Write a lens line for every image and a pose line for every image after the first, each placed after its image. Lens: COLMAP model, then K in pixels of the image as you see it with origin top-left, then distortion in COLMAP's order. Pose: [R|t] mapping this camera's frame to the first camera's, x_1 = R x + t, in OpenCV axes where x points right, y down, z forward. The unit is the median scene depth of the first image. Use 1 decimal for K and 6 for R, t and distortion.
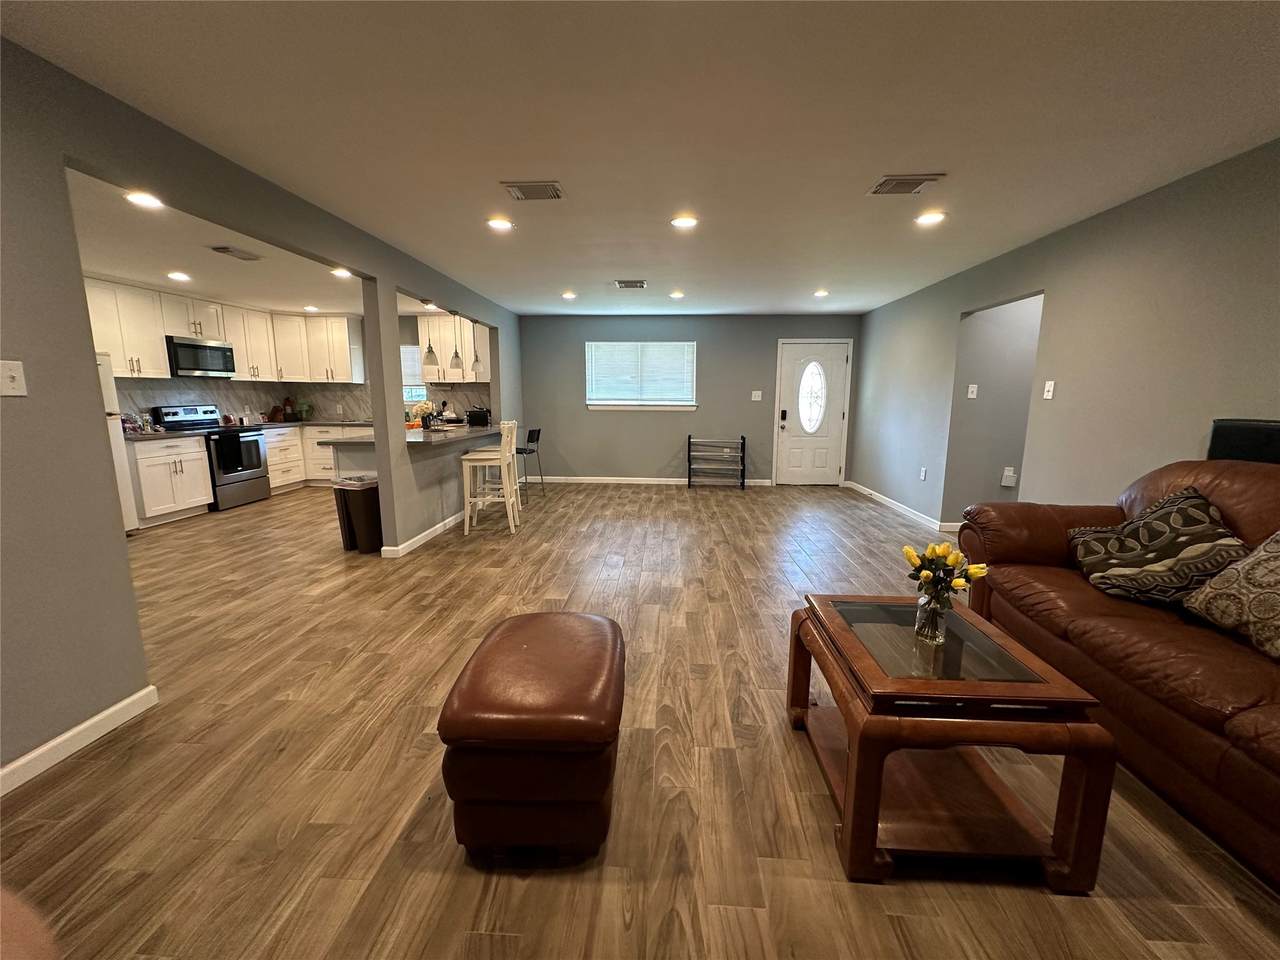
lens RADIAL K [[509.4, 0, 635.5], [0, 509.4, 476.5], [0, 0, 1]] dist [-0.002569, -0.000760]
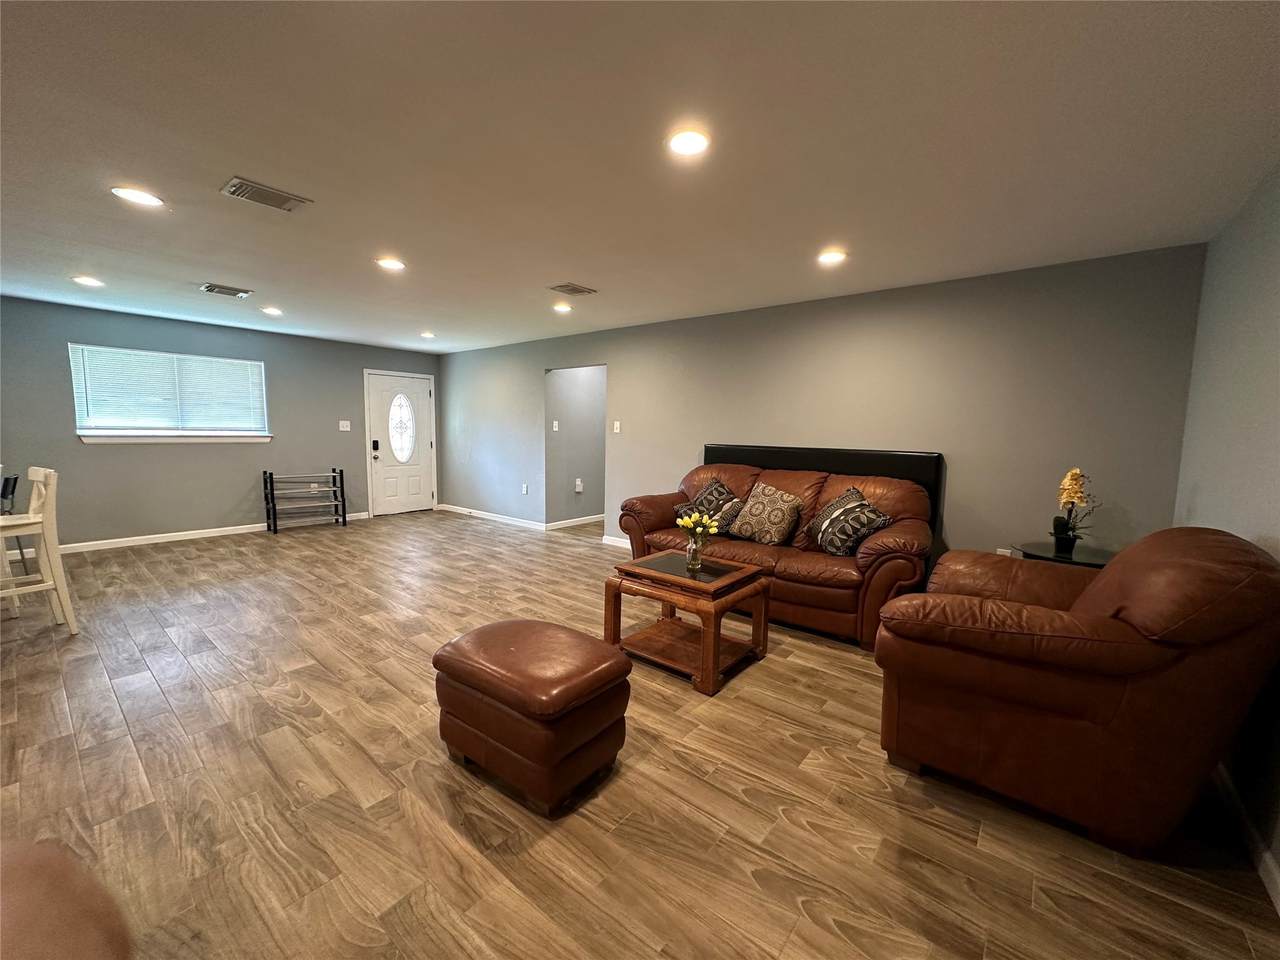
lens RADIAL K [[509.4, 0, 640.6], [0, 509.4, 476.6], [0, 0, 1]] dist [-0.002569, -0.000760]
pose [[0.581039, -0.069397, 0.810912, -0.403629], [0.111242, 0.993779, 0.005338, -0.014936], [-0.806237, 0.087106, 0.585144, 0.015946]]
